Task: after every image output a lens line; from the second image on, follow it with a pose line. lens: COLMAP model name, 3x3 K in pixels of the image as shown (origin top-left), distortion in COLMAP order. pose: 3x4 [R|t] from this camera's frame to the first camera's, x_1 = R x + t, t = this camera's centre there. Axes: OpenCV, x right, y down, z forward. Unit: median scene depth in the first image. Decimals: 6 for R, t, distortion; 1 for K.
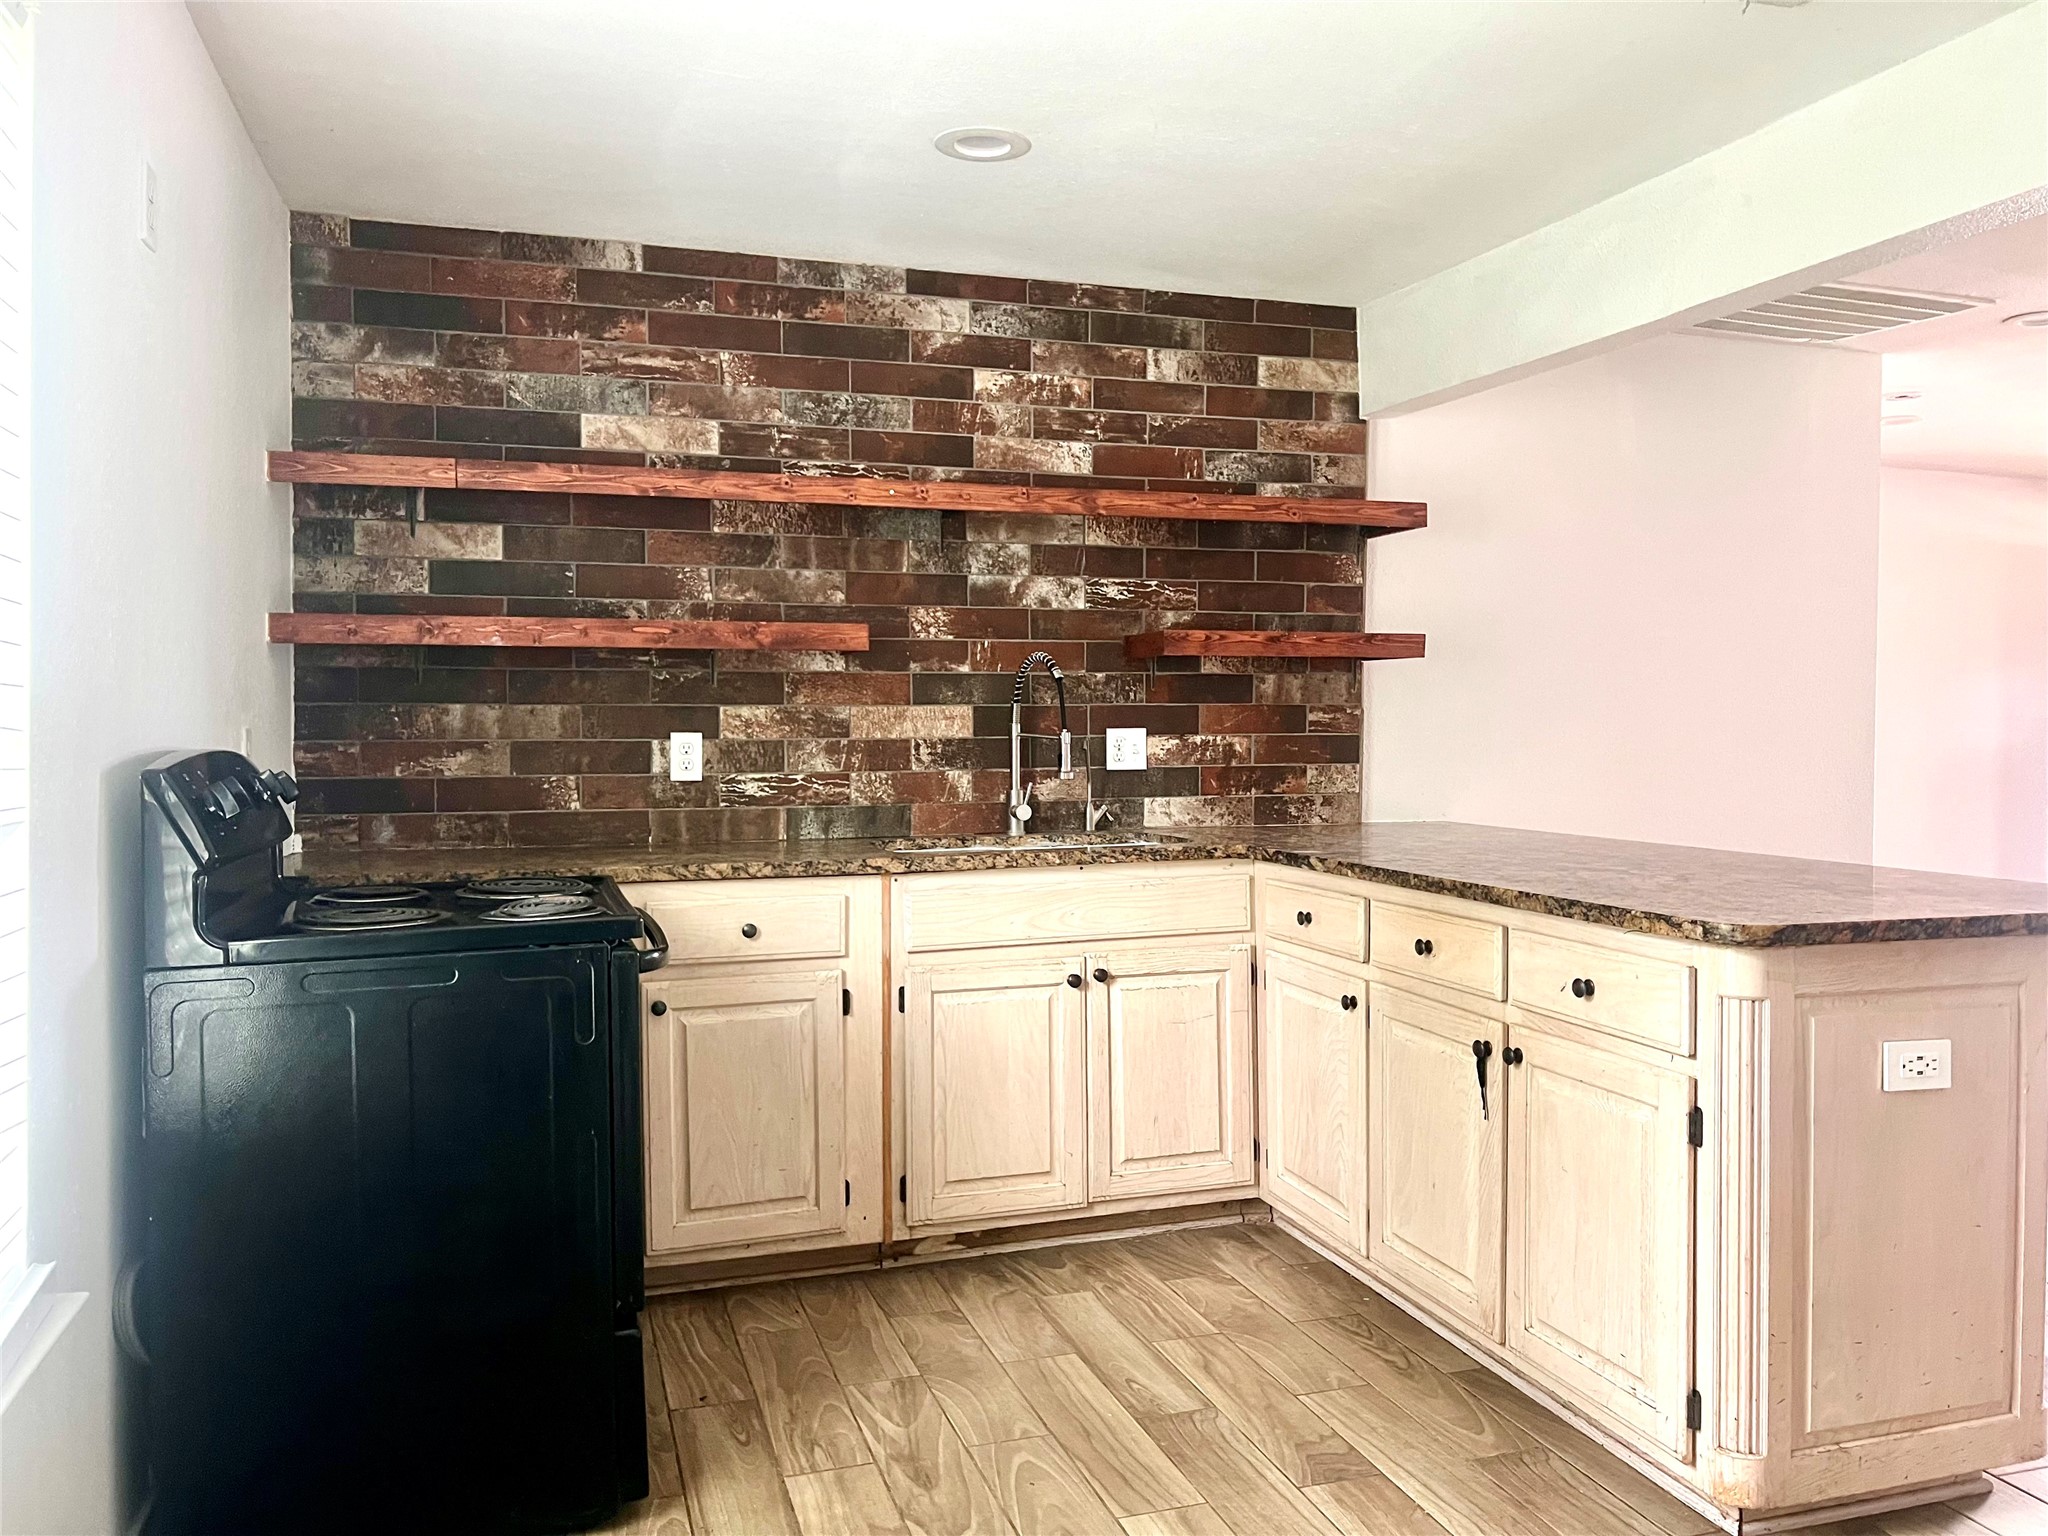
lens RADIAL K [[1586.6, 0, 1024.0], [0, 1586.6, 768.0], [0, 0, 1]] dist [0.114895, -0.000564]
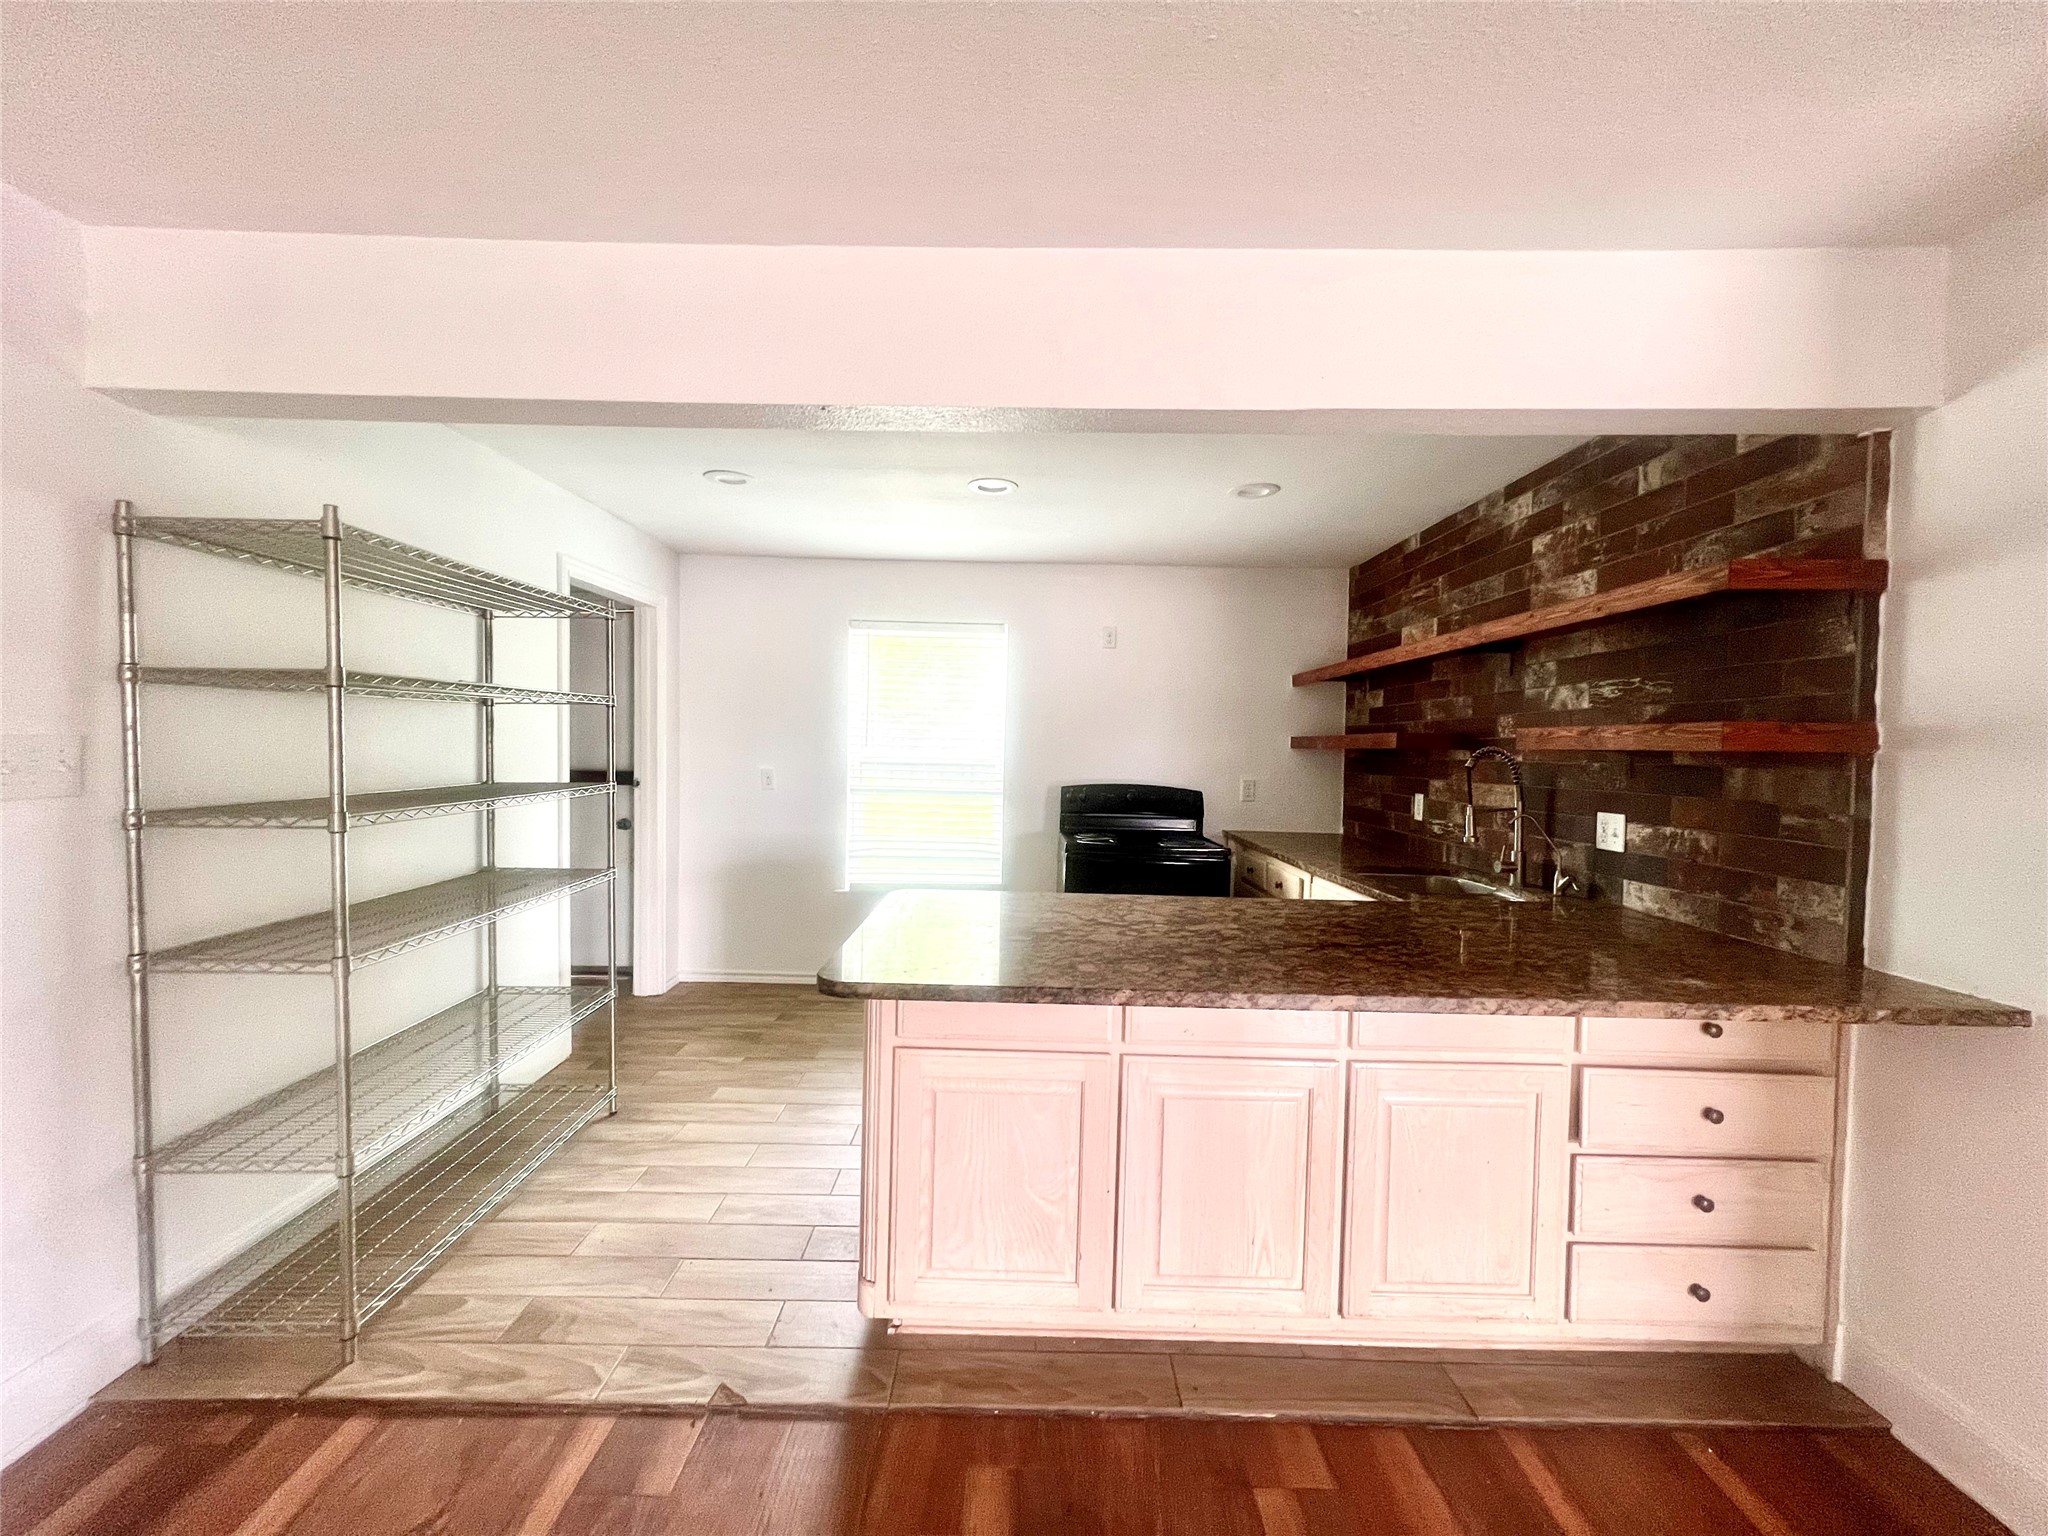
lens RADIAL K [[818.7, 0, 1021.8], [0, 818.7, 767.0], [0, 0, 1]] dist [0.001725, 0.000726]
pose [[-0.307681, 0.017897, -0.951321, 0.737793], [-0.052372, 0.997989, 0.035713, -0.056225], [0.950047, 0.060811, -0.306125, 0.781734]]
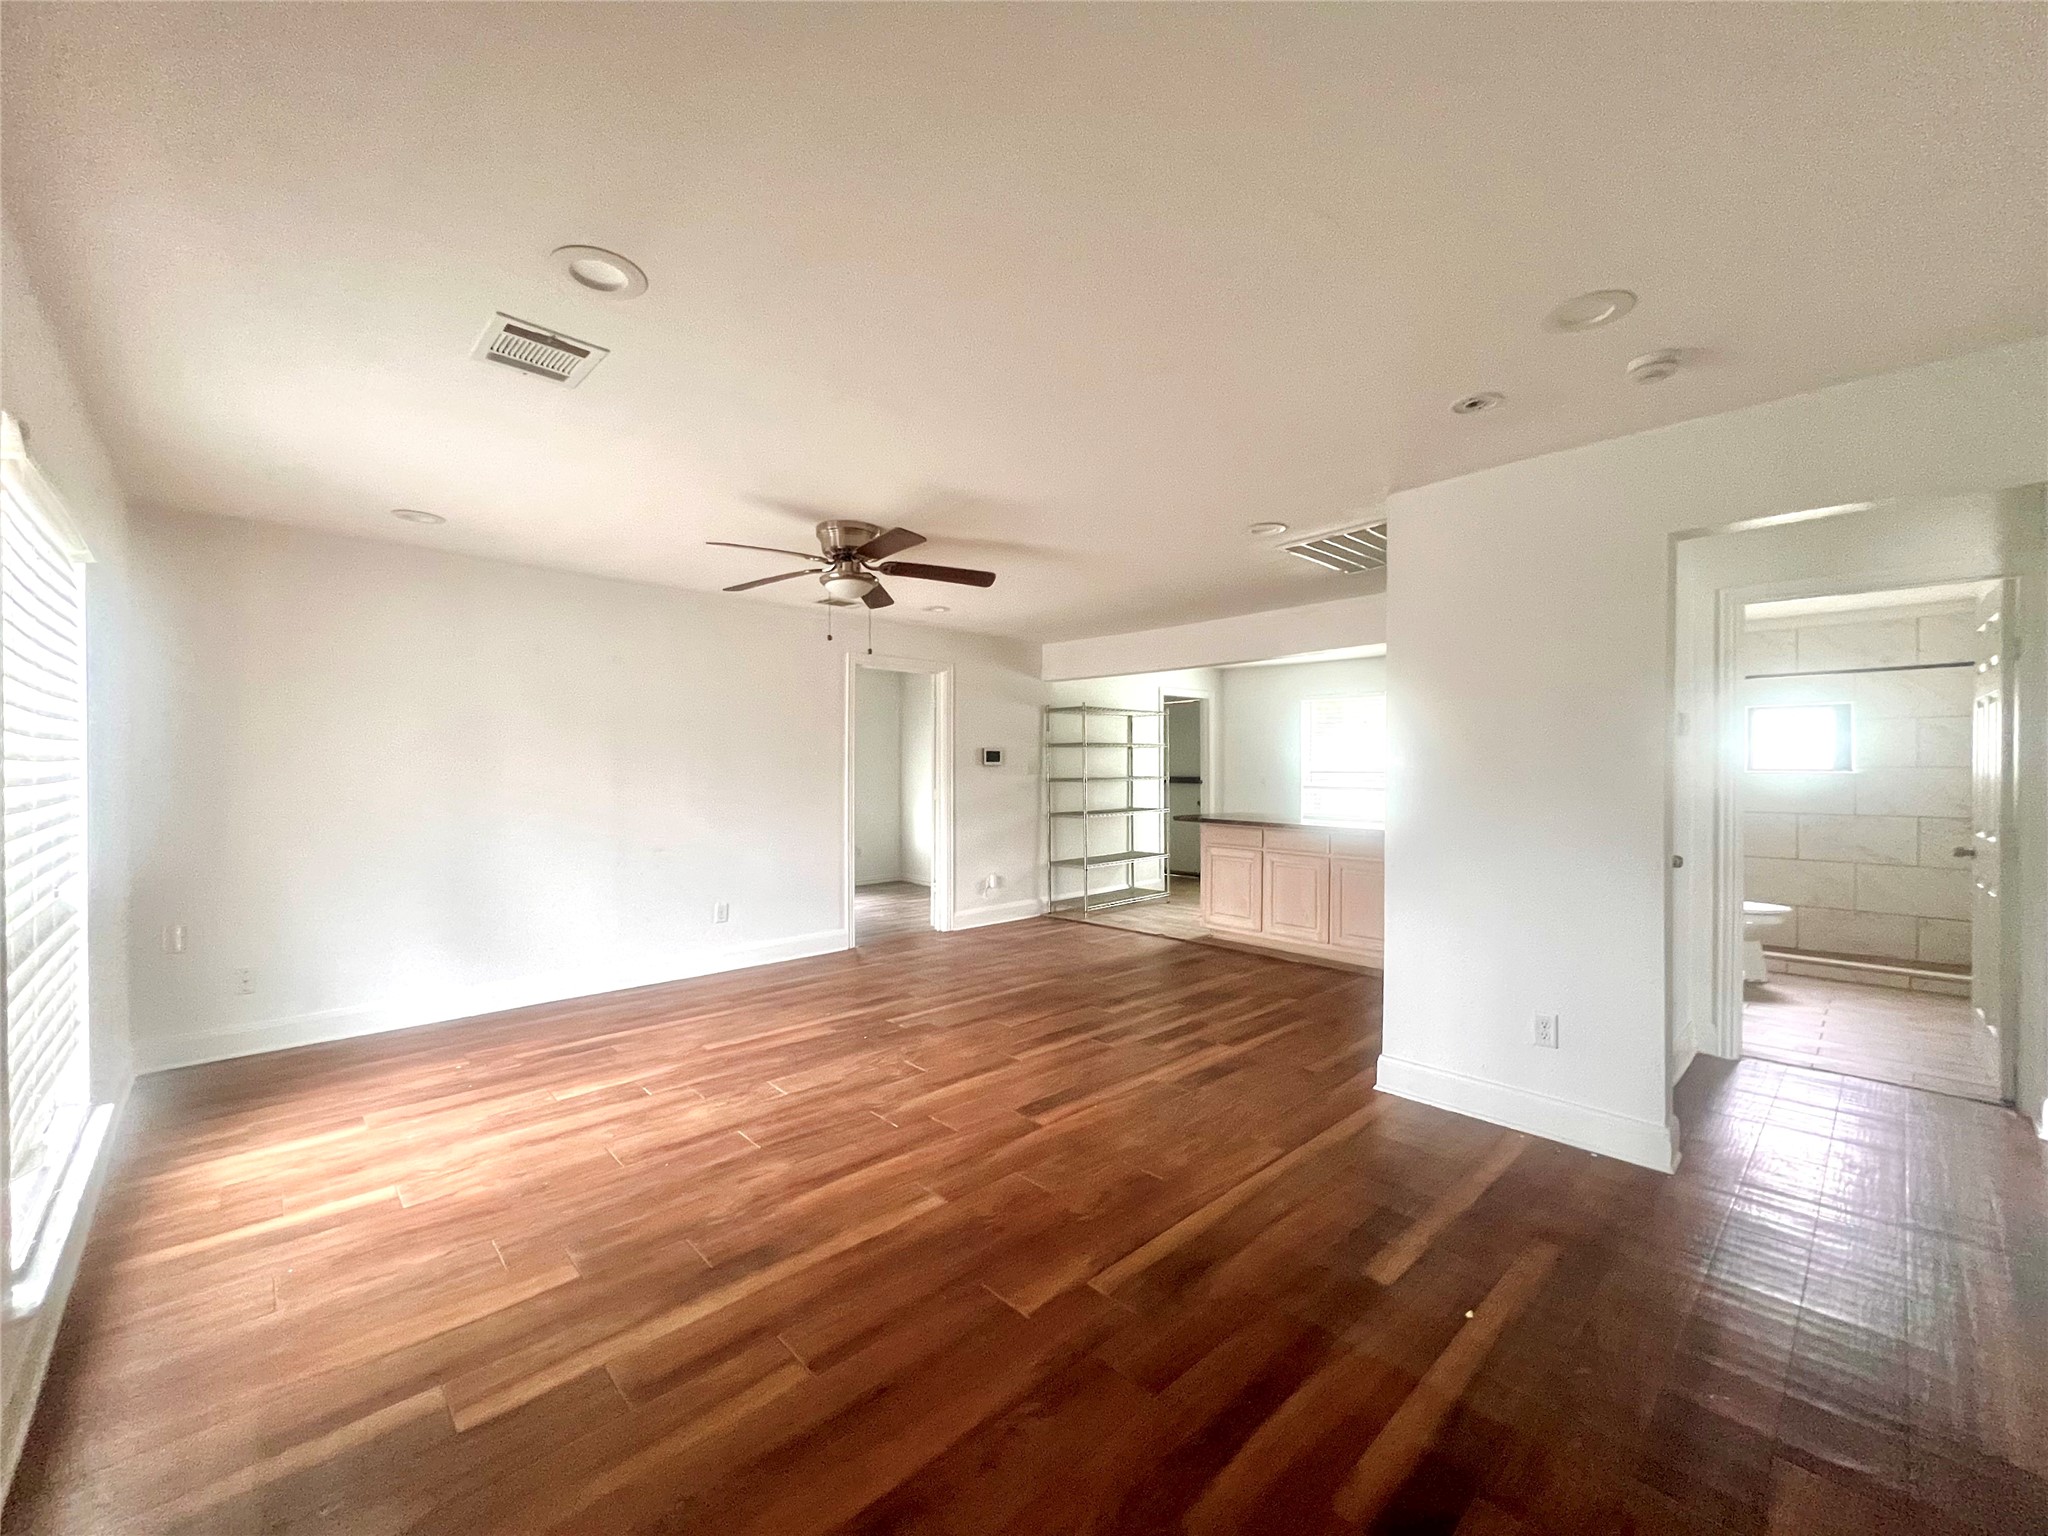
lens RADIAL K [[819.8, 0, 1024.0], [0, 819.8, 768.0], [0, 0, 1]] dist [0.000553, -0.000011]
pose [[-0.898463, -0.007300, -0.438989, 1.271881], [-0.024349, 0.999151, 0.033219, -0.072192], [0.438374, 0.040535, -0.897878, 1.729671]]
